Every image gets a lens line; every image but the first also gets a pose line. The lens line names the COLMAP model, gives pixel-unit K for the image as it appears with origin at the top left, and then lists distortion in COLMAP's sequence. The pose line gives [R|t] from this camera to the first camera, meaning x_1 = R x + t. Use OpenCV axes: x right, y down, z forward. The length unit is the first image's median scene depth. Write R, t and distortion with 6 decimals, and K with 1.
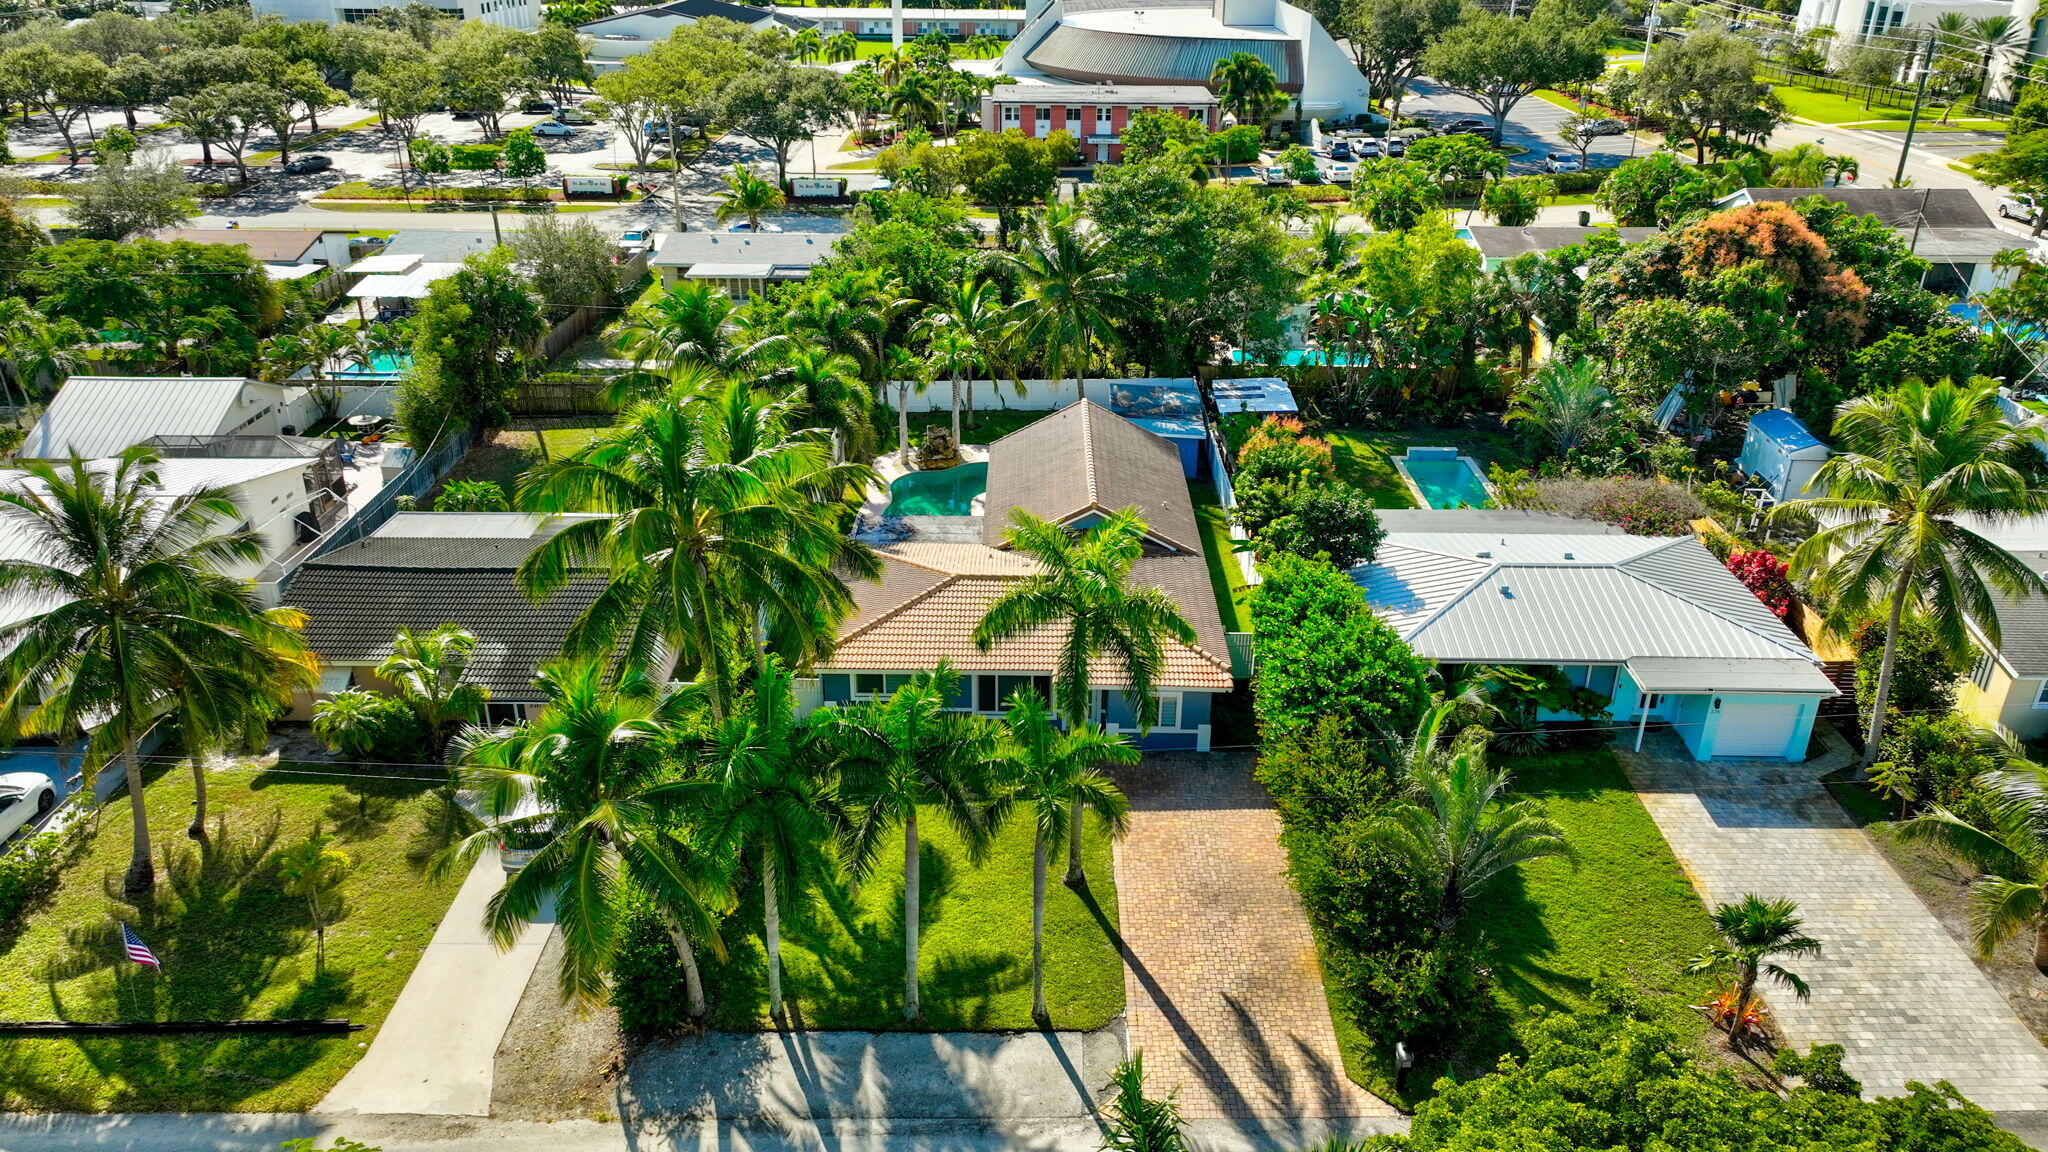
lens RADIAL K [[1474.5, 0, 1021.2], [0, 1474.5, 536.4], [0, 0, 1]] dist [0.004587, 0.010928]
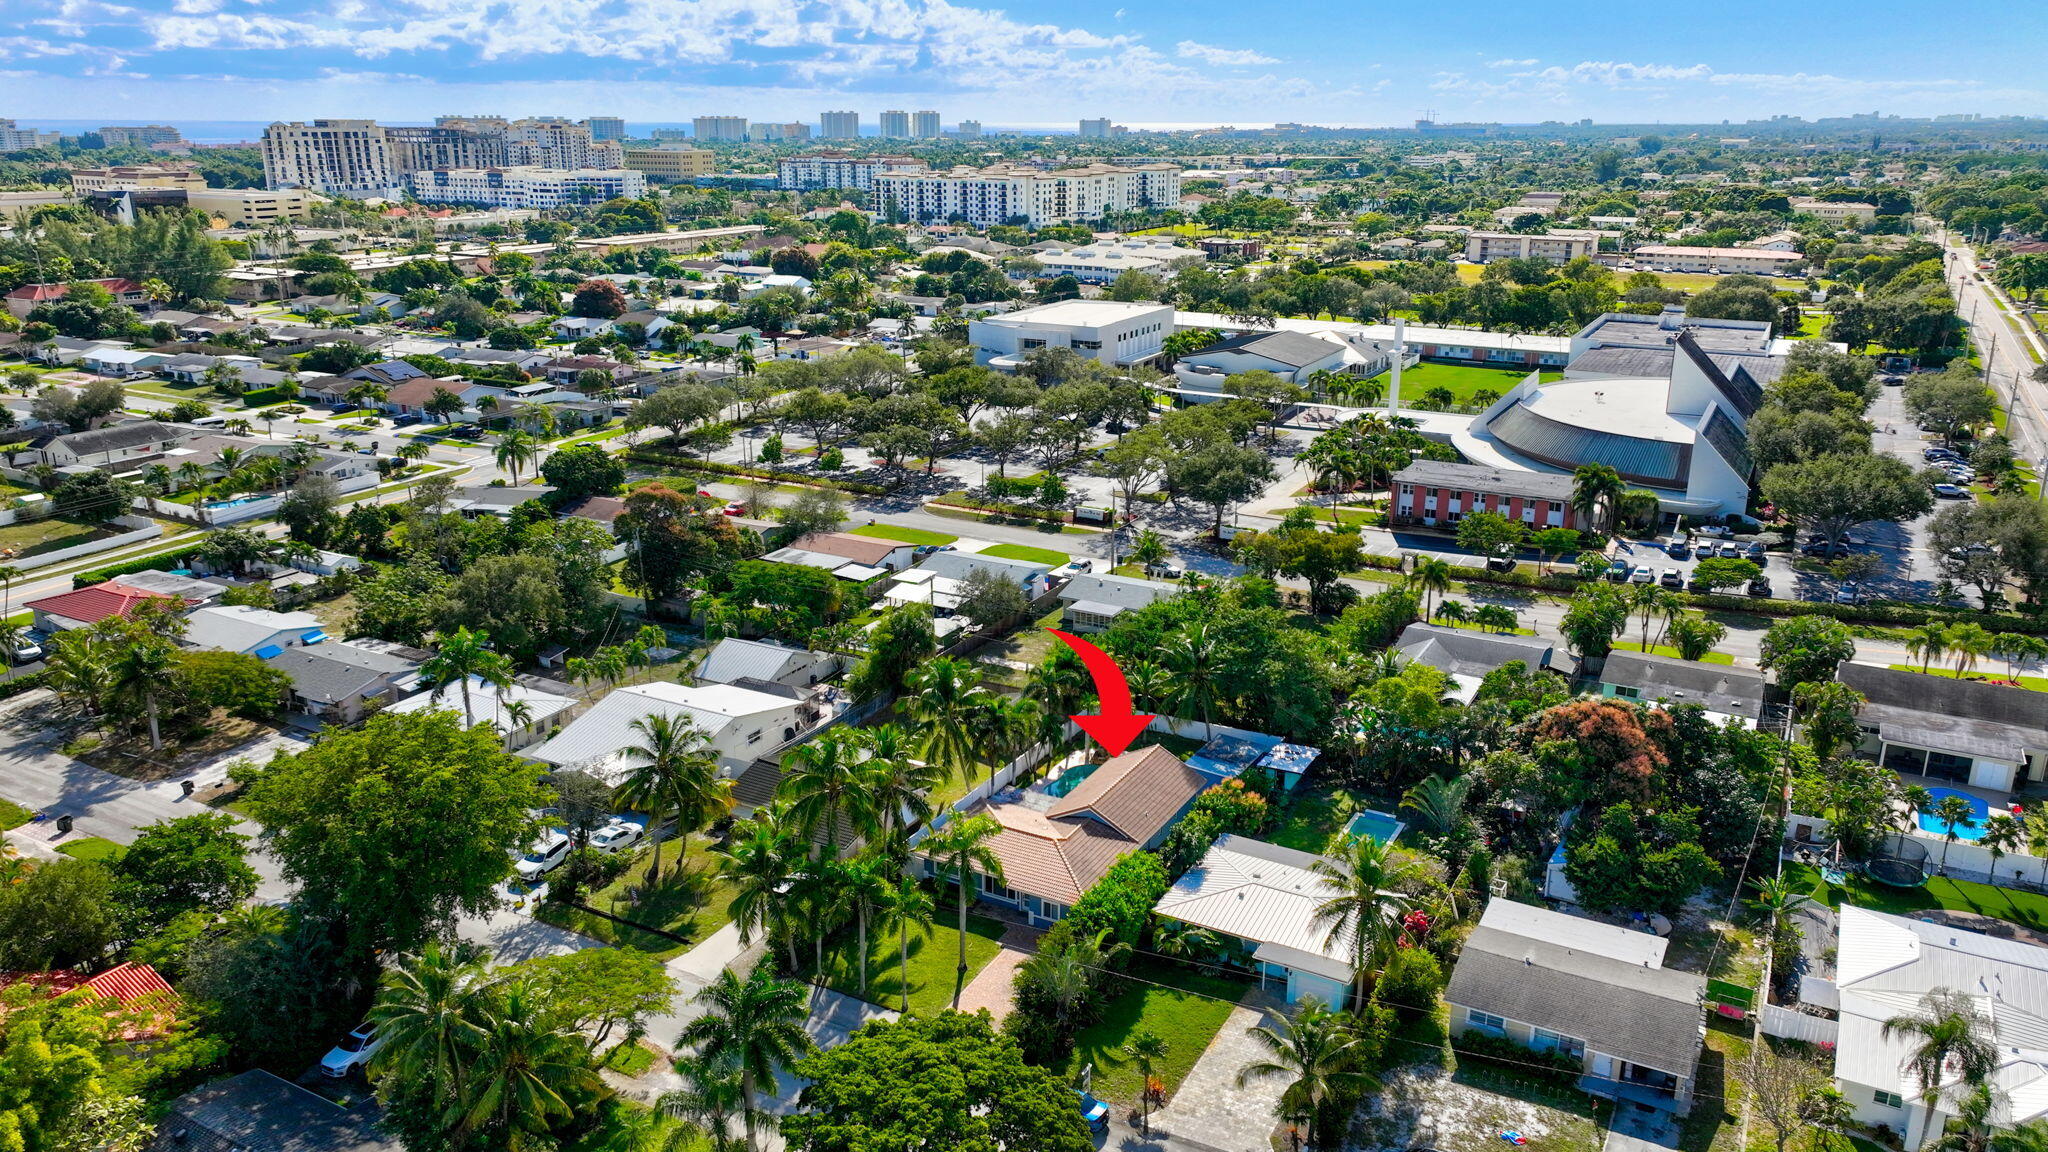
lens RADIAL K [[1474.5, 0, 1025.1], [0, 1474.5, 577.1], [0, 0, 1]] dist [0.004587, 0.010928]
pose [[0.879368, 0.138896, -0.455434, 0.767653], [-0.186264, 0.980630, -0.060579, -0.172303], [0.438198, 0.138102, 0.888206, -0.766827]]
